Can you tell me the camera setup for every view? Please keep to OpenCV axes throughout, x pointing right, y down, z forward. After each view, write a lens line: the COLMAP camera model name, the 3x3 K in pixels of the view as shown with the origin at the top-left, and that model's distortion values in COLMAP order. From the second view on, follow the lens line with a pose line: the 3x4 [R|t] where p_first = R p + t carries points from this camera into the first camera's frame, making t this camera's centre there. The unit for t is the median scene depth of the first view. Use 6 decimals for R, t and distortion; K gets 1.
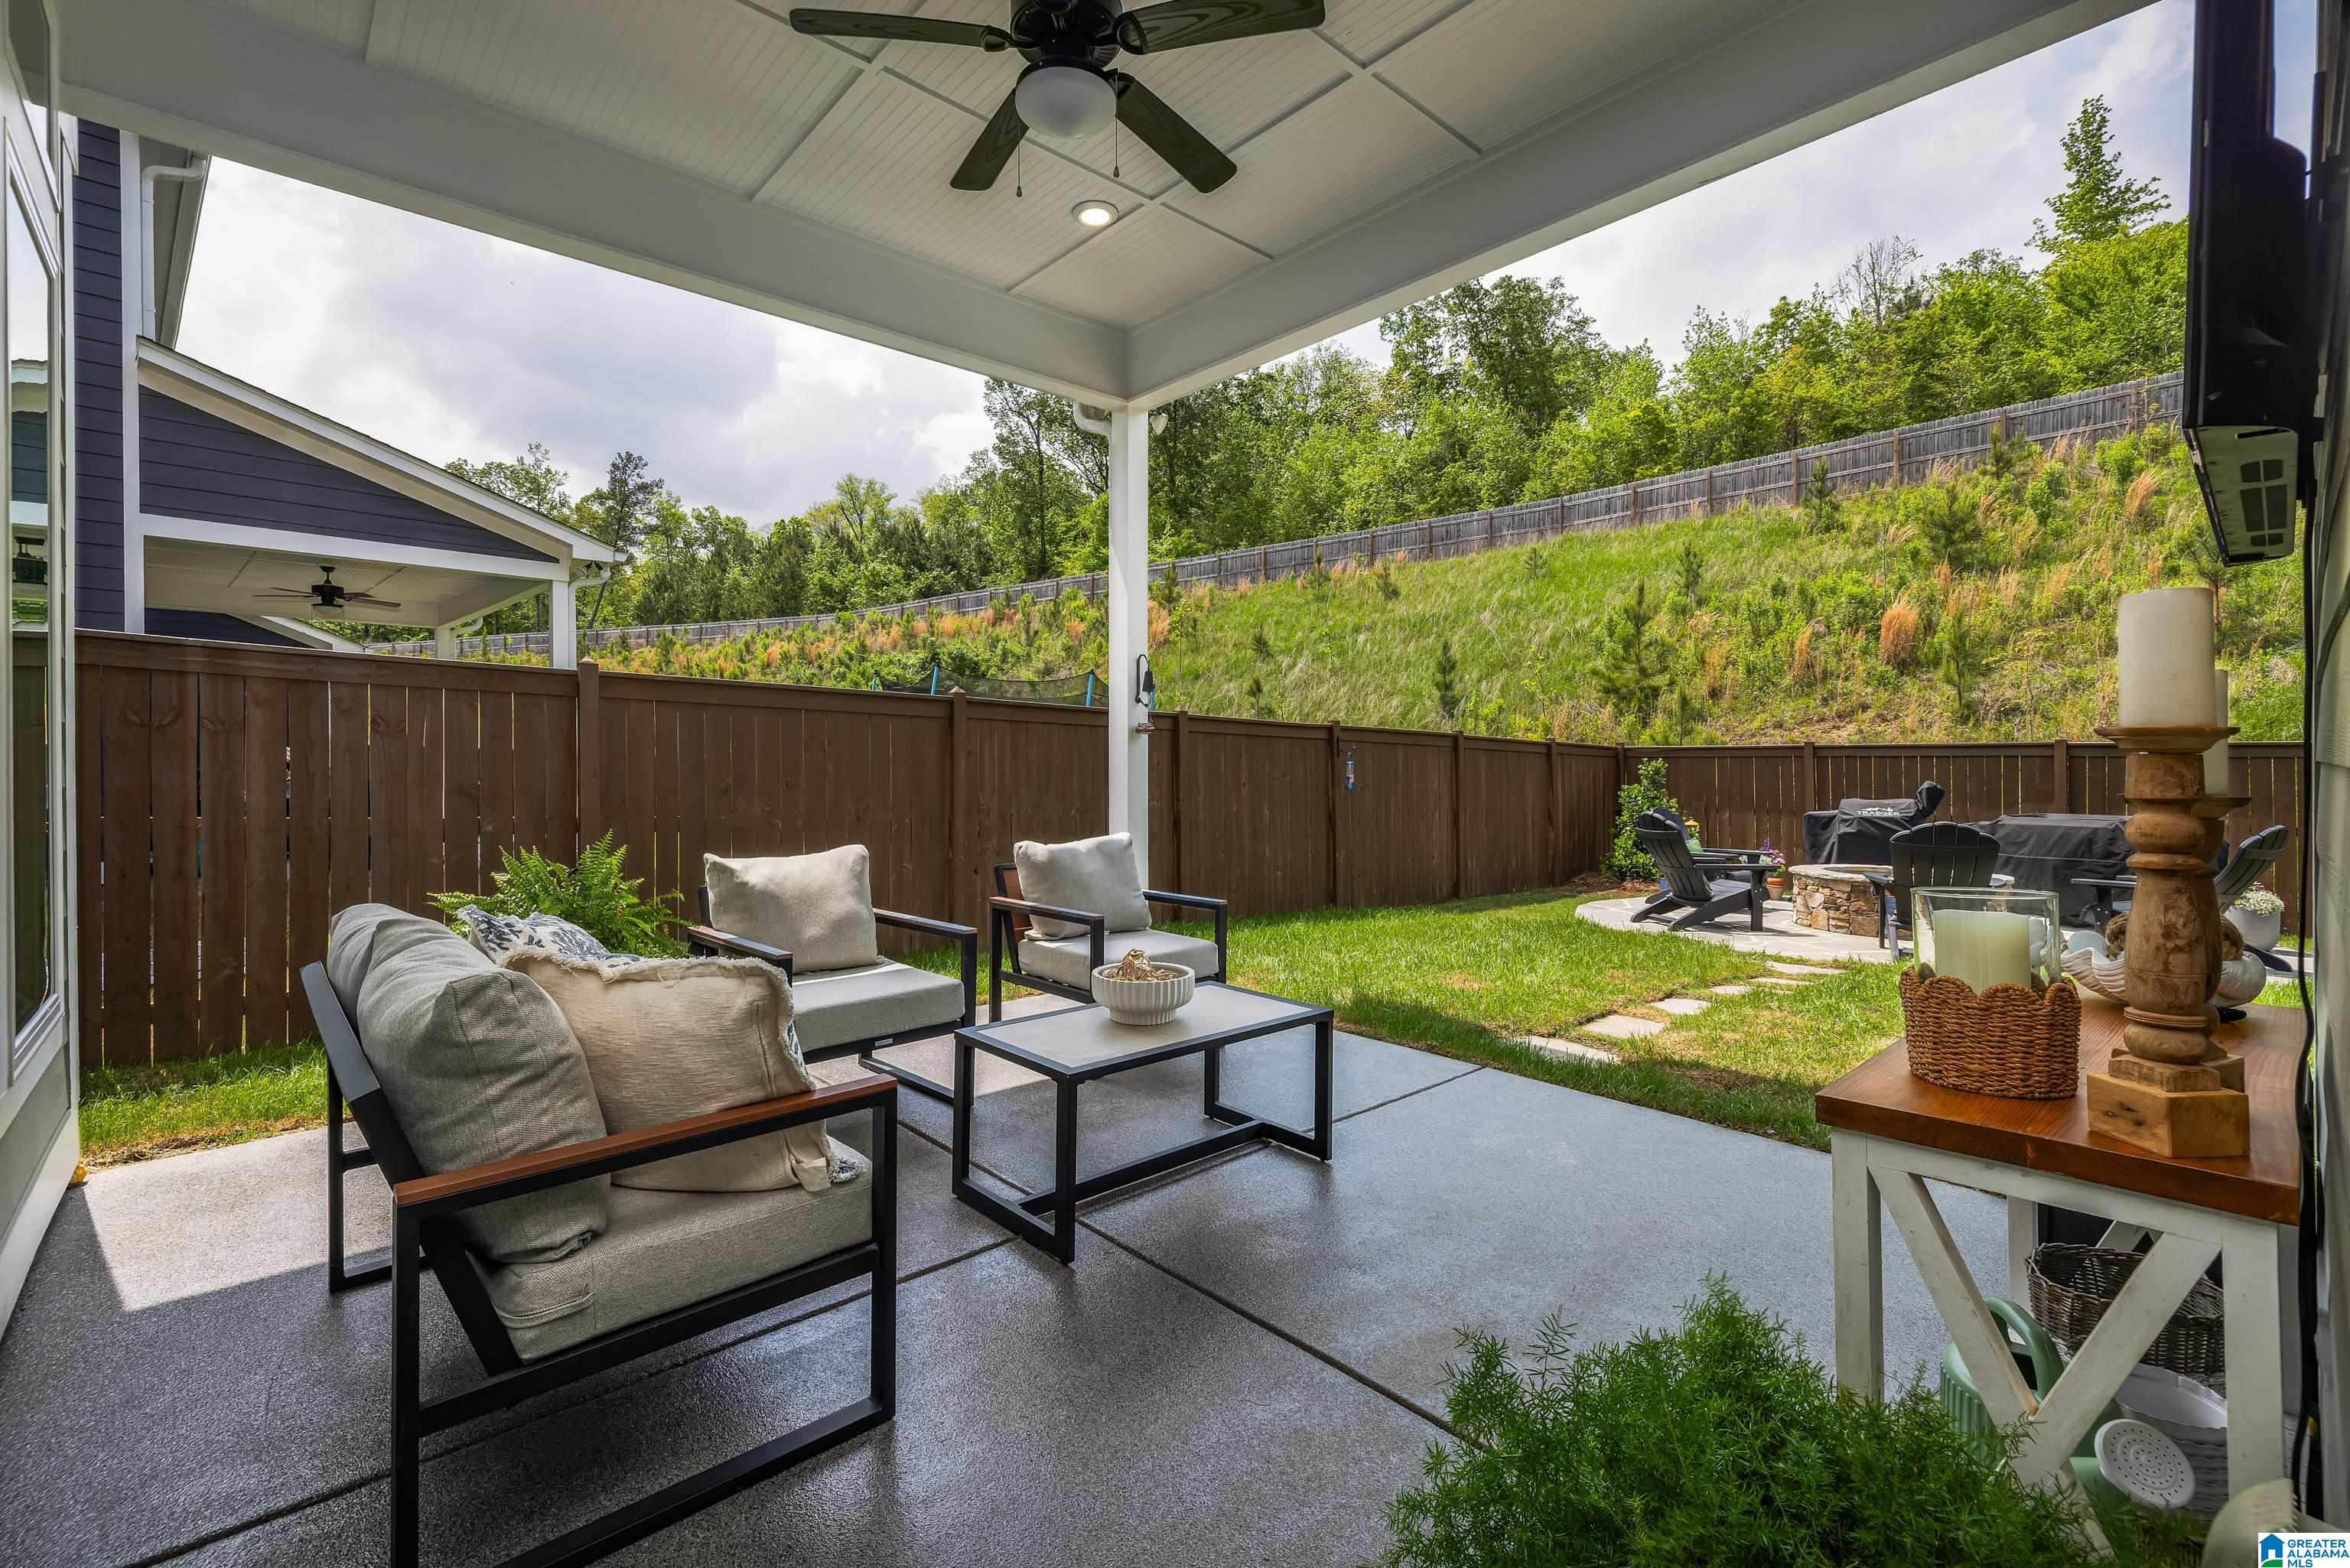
lens RADIAL K [[994.8, 0, 1164.8], [0, 994.8, 779.8], [0, 0, 1]] dist [0.001049, -0.000391]
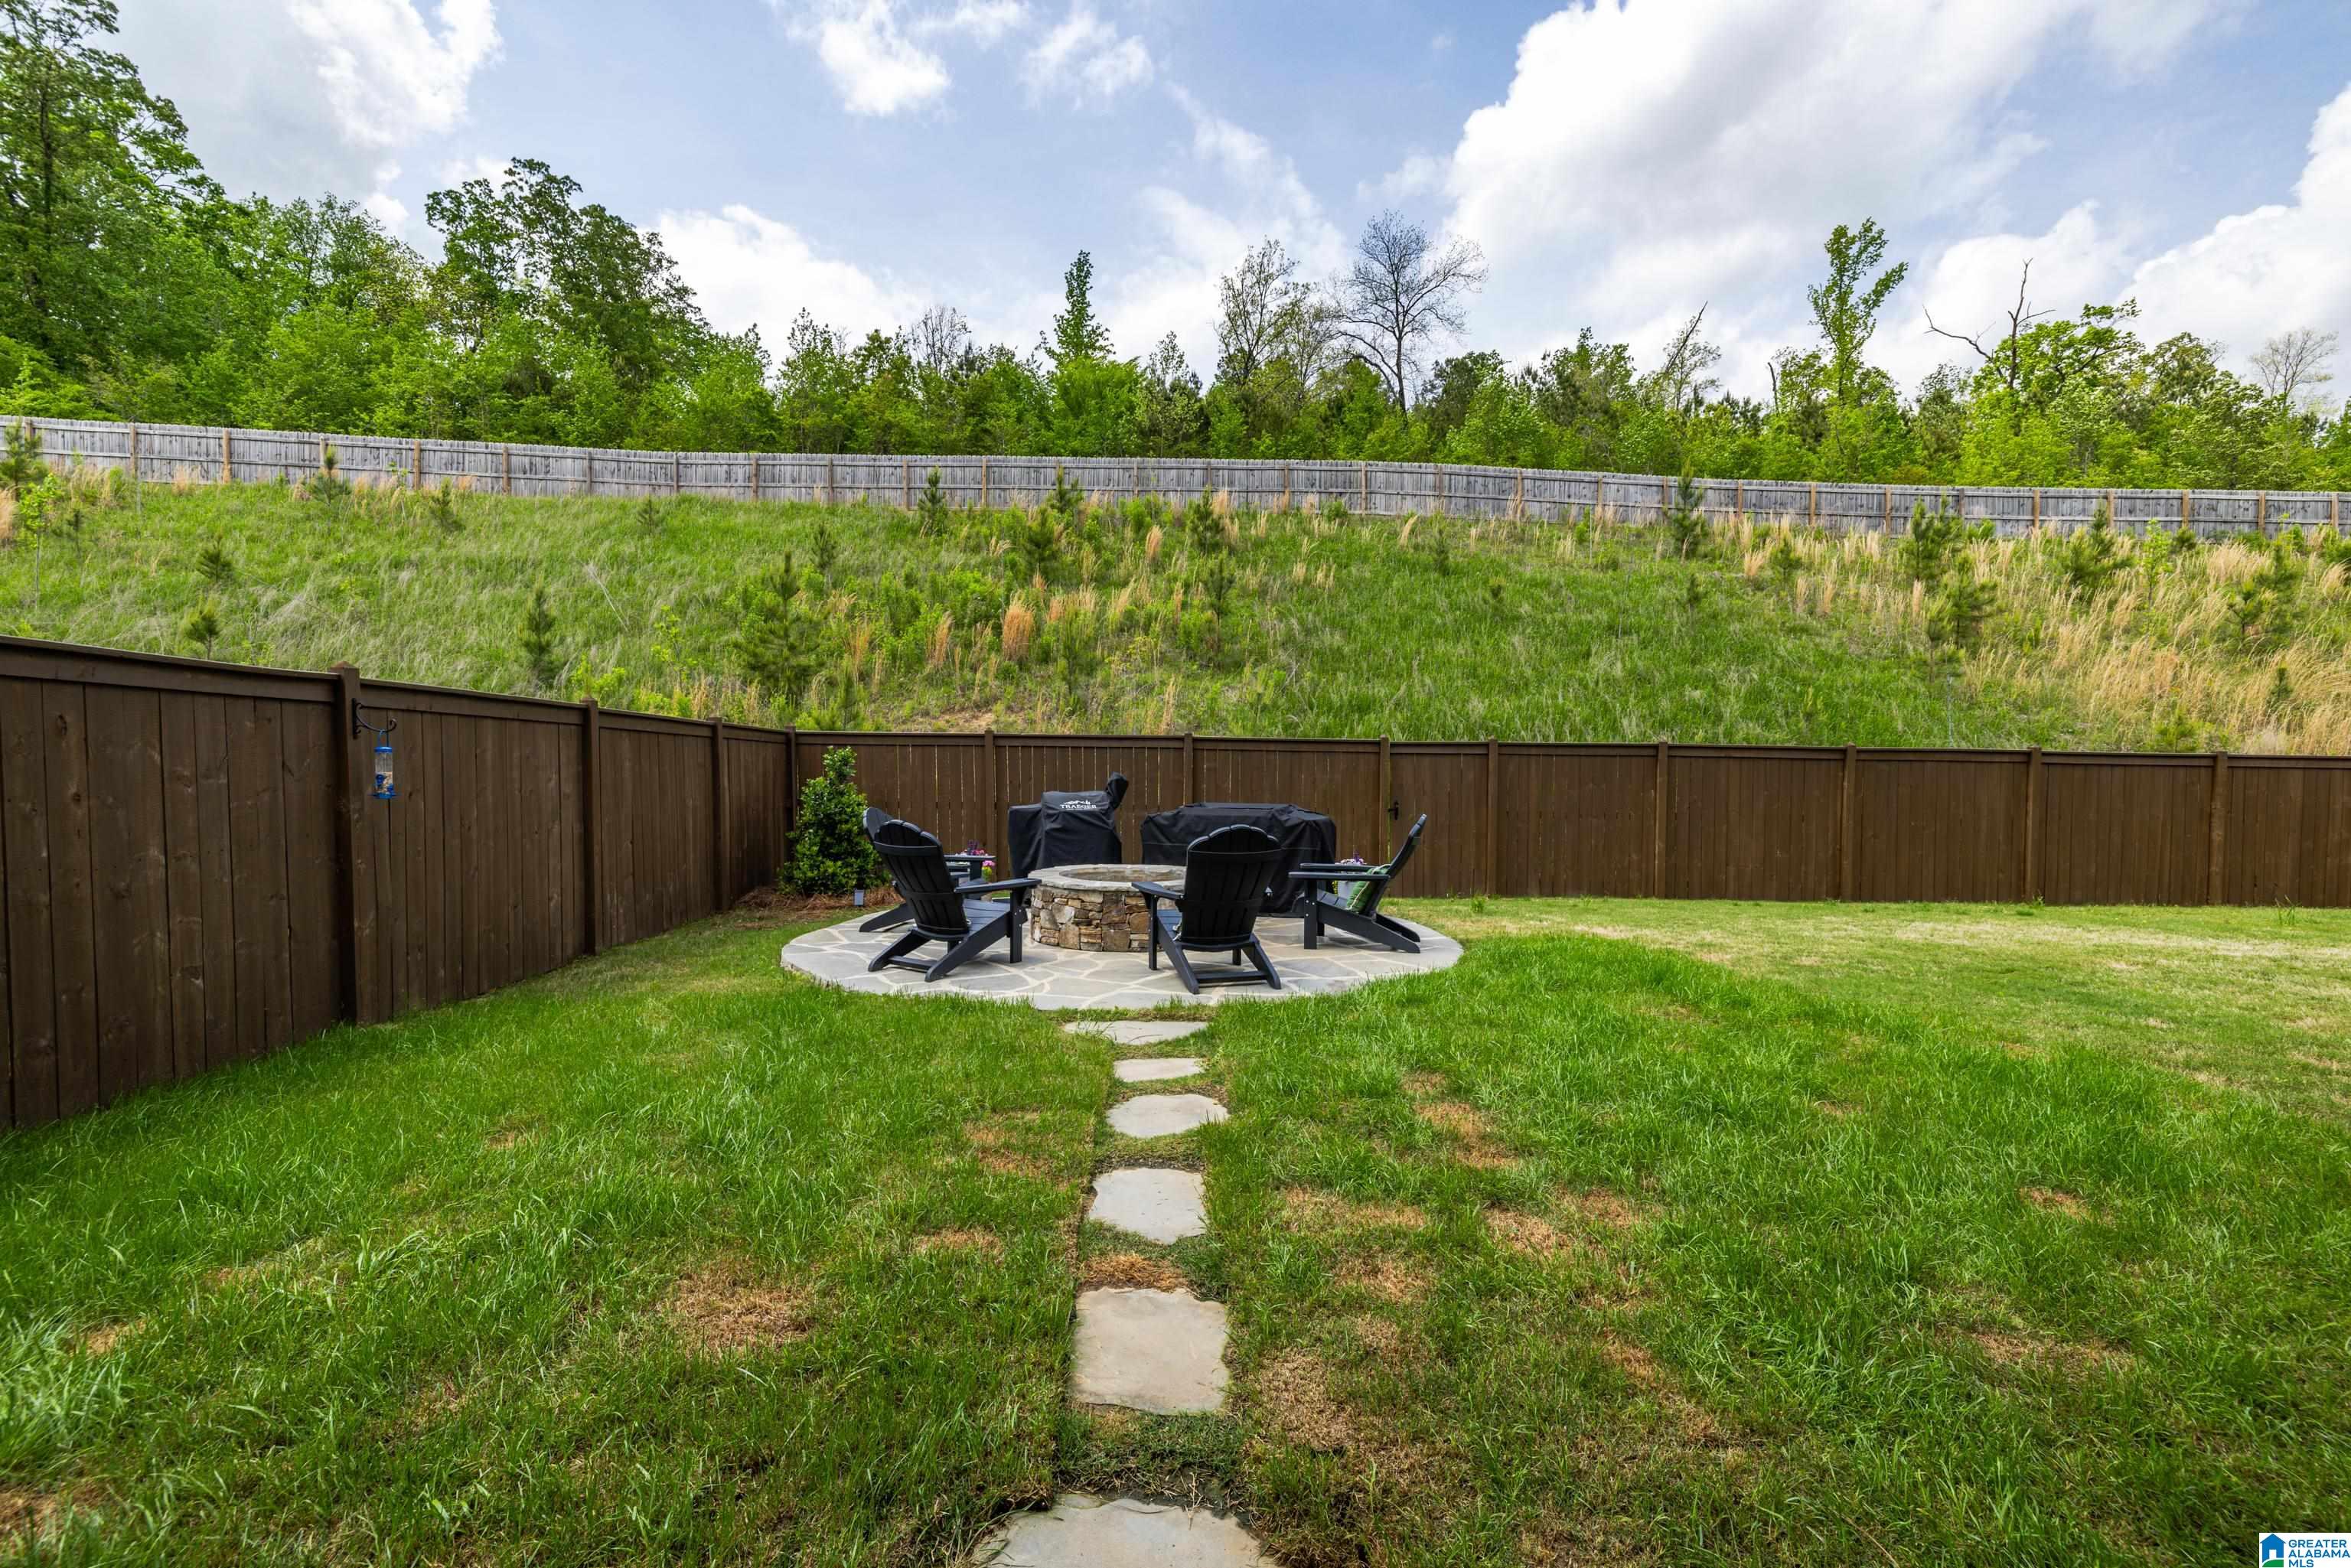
lens RADIAL K [[995.2, 0, 1169.9], [0, 995.2, 777.5], [0, 0, 1]] dist [0.001049, -0.000391]
pose [[0.660438, -0.012779, 0.750772, 0.020894], [0.002732, 0.999889, 0.014615, -0.002746], [-0.750876, -0.007601, 0.660400, 0.108741]]
